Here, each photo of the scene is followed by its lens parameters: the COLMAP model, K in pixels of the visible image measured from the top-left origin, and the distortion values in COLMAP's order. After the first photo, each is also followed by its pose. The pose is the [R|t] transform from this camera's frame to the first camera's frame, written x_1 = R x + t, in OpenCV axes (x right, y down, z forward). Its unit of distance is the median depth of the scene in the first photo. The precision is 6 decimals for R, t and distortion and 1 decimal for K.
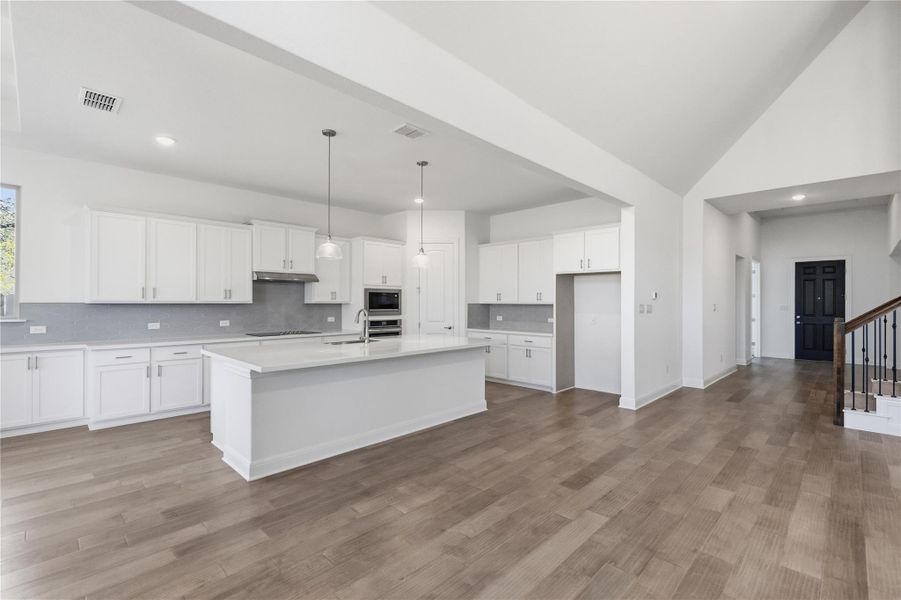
lens RADIAL K [[406.7, 0, 455.6], [0, 406.7, 299.5], [0, 0, 1]] dist [-0.000438, -0.000070]
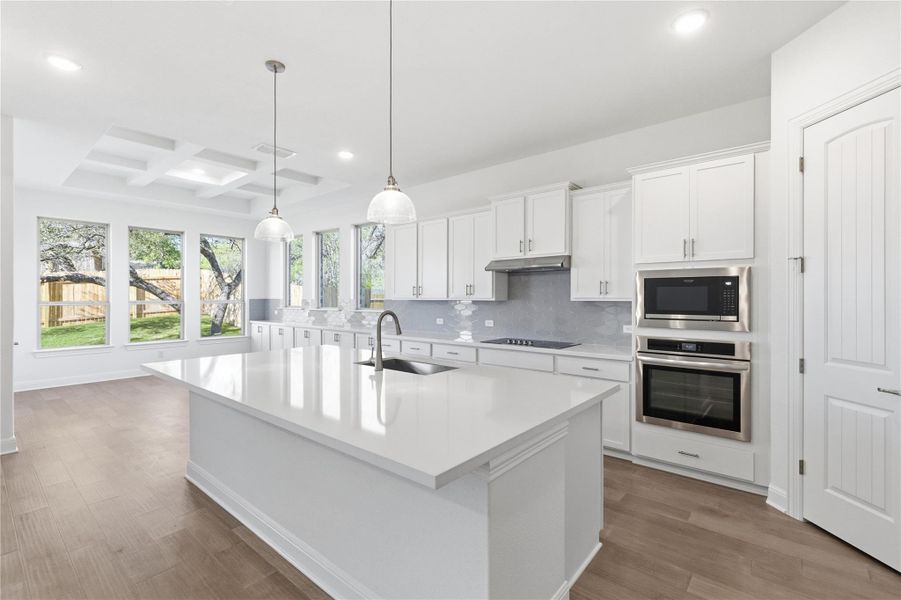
lens RADIAL K [[406.7, 0, 455.6], [0, 406.7, 299.5], [0, 0, 1]] dist [-0.000438, -0.000070]
pose [[0.072458, 0.004562, -0.997361, 0.296765], [0.012165, 0.999911, 0.005457, 0.001519], [0.997297, -0.012528, 0.072396, 0.858572]]
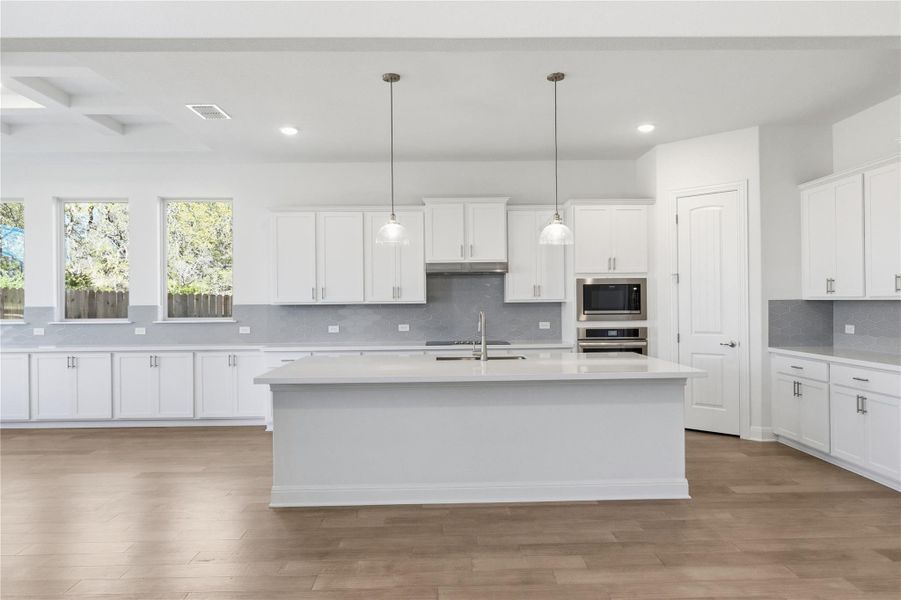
lens RADIAL K [[616.1, 0, 450.5], [0, 616.1, 300.0], [0, 0, 1]] dist [-0.003724, -0.001395]
pose [[0.709307, -0.011257, -0.704809, 0.382035], [0.017387, 0.999848, 0.001529, 0.001622], [0.704685, -0.013339, 0.709395, 0.177322]]
